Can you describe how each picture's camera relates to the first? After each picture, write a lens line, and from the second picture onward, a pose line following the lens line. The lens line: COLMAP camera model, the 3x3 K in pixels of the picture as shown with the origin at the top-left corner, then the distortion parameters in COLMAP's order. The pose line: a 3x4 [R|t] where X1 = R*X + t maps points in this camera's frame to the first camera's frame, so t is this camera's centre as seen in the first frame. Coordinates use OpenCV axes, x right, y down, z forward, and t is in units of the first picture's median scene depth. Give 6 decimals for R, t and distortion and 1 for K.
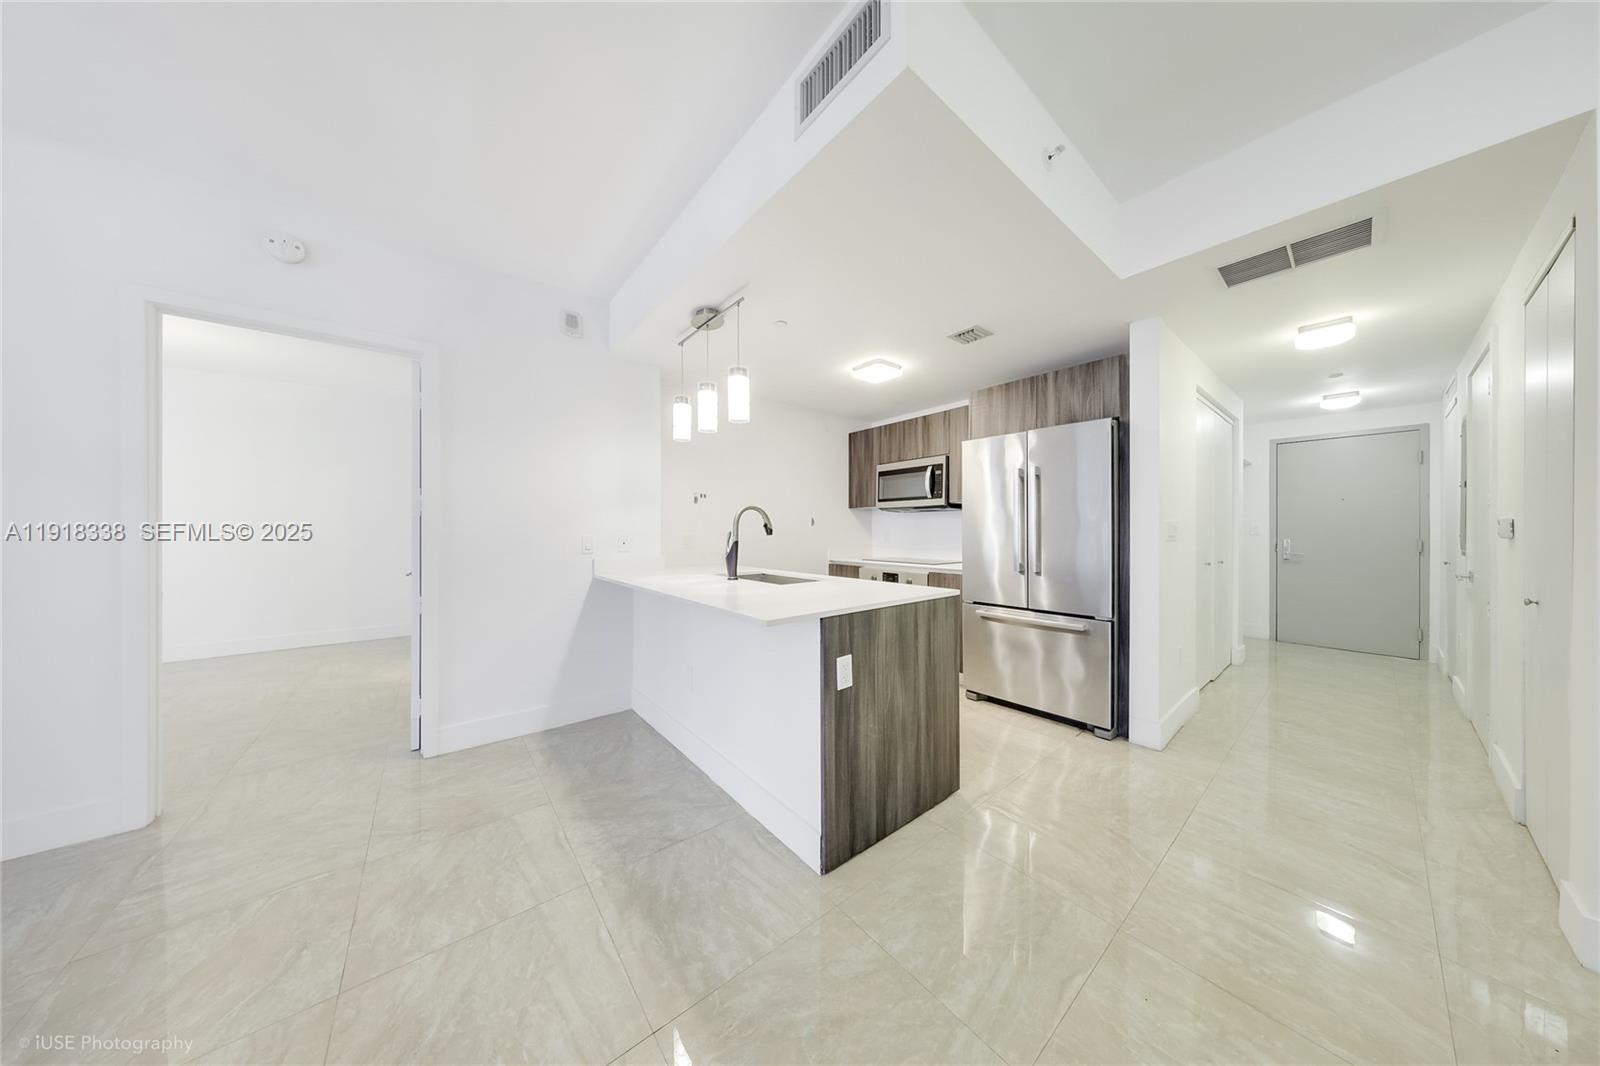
lens RADIAL K [[460.1, 0, 795.3], [0, 460.1, 529.1], [0, 0, 1]] dist [-0.000305, -0.000013]
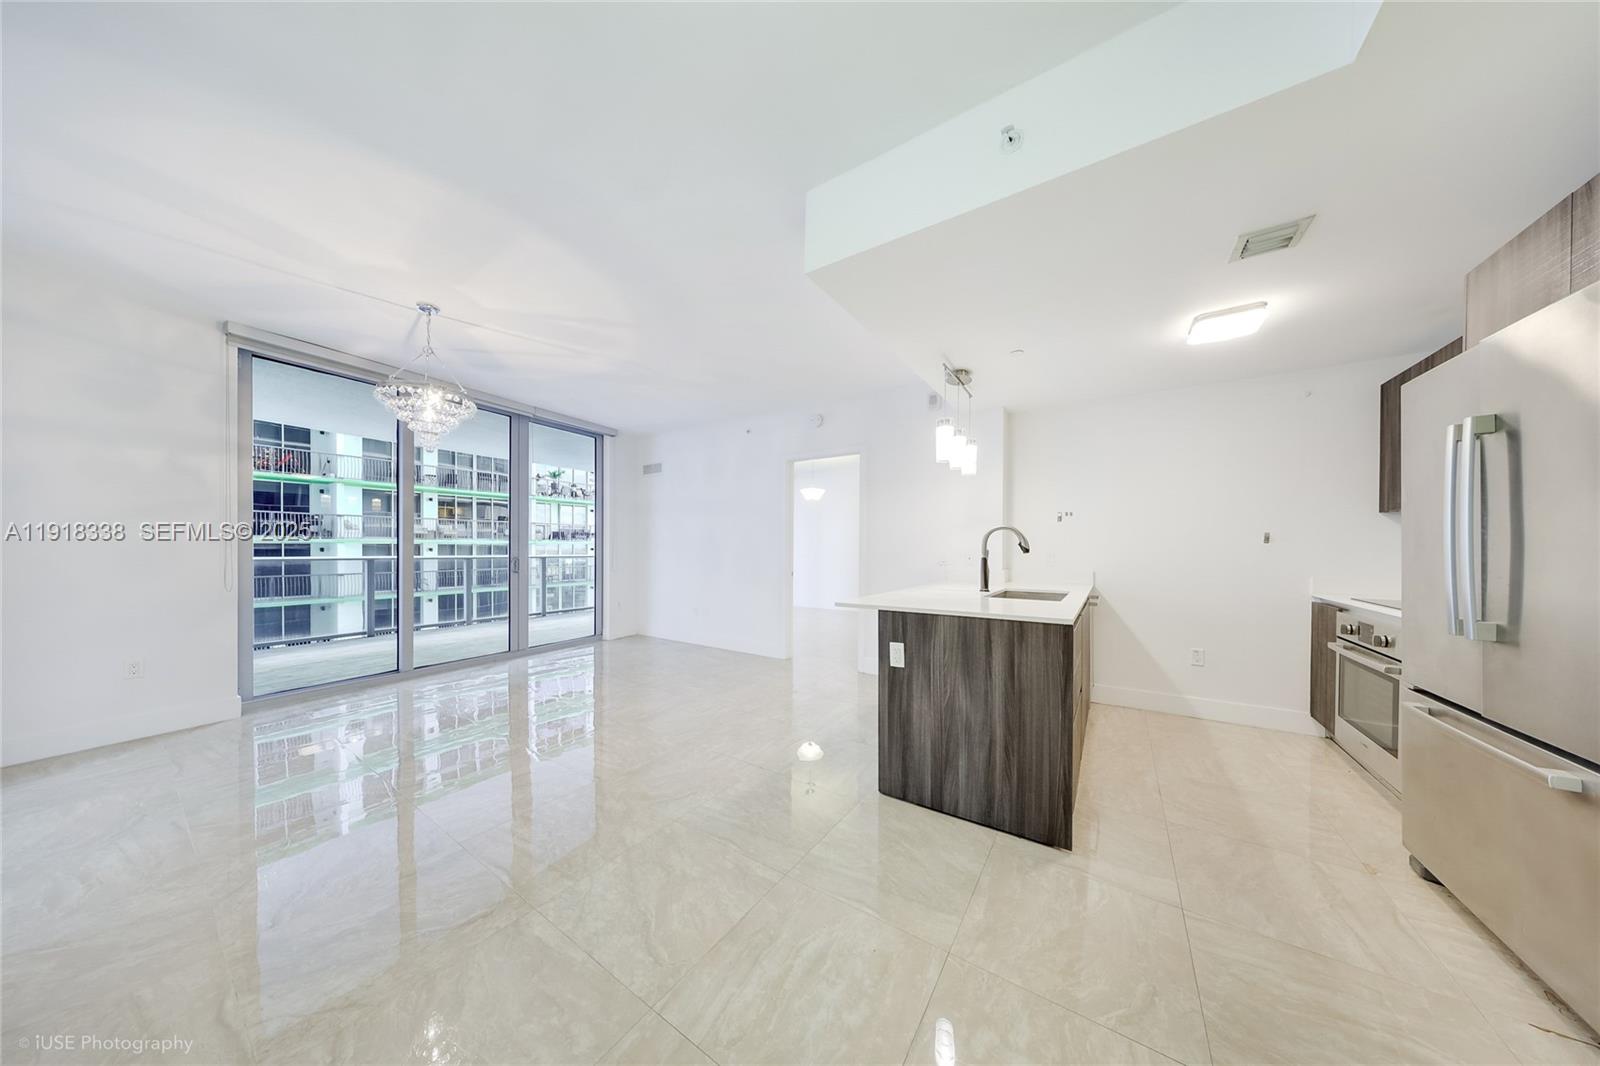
lens RADIAL K [[465.2, 0, 805.3], [0, 465.2, 547.6], [0, 0, 1]] dist [0.000497, 0.000047]
pose [[0.308328, 0.004629, -0.951269, 1.174982], [-0.003099, 0.999988, 0.003862, -0.003476], [0.951275, 0.001757, 0.308339, 0.298256]]
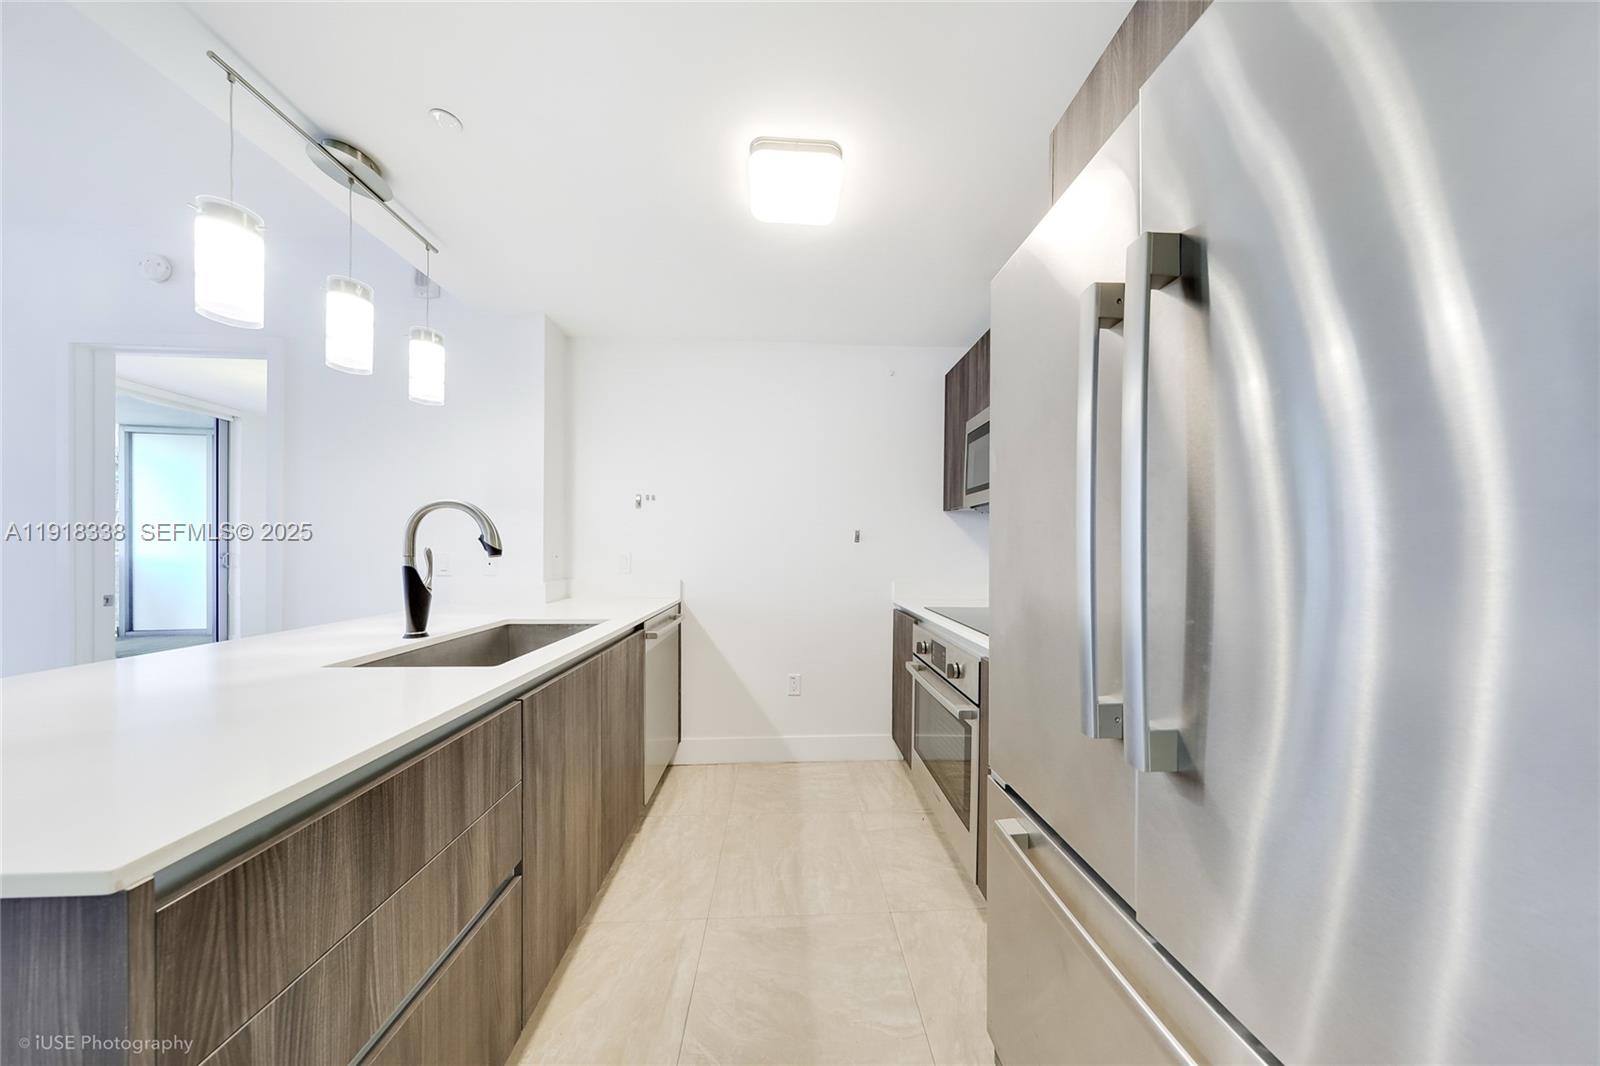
lens RADIAL K [[465.2, 0, 805.3], [0, 465.2, 547.6], [0, 0, 1]] dist [0.000497, 0.000047]
pose [[0.809146, 0.009460, -0.587532, 0.793622], [-0.009889, 0.999948, 0.002483, -0.003972], [0.587525, 0.003801, 0.809197, 1.164053]]
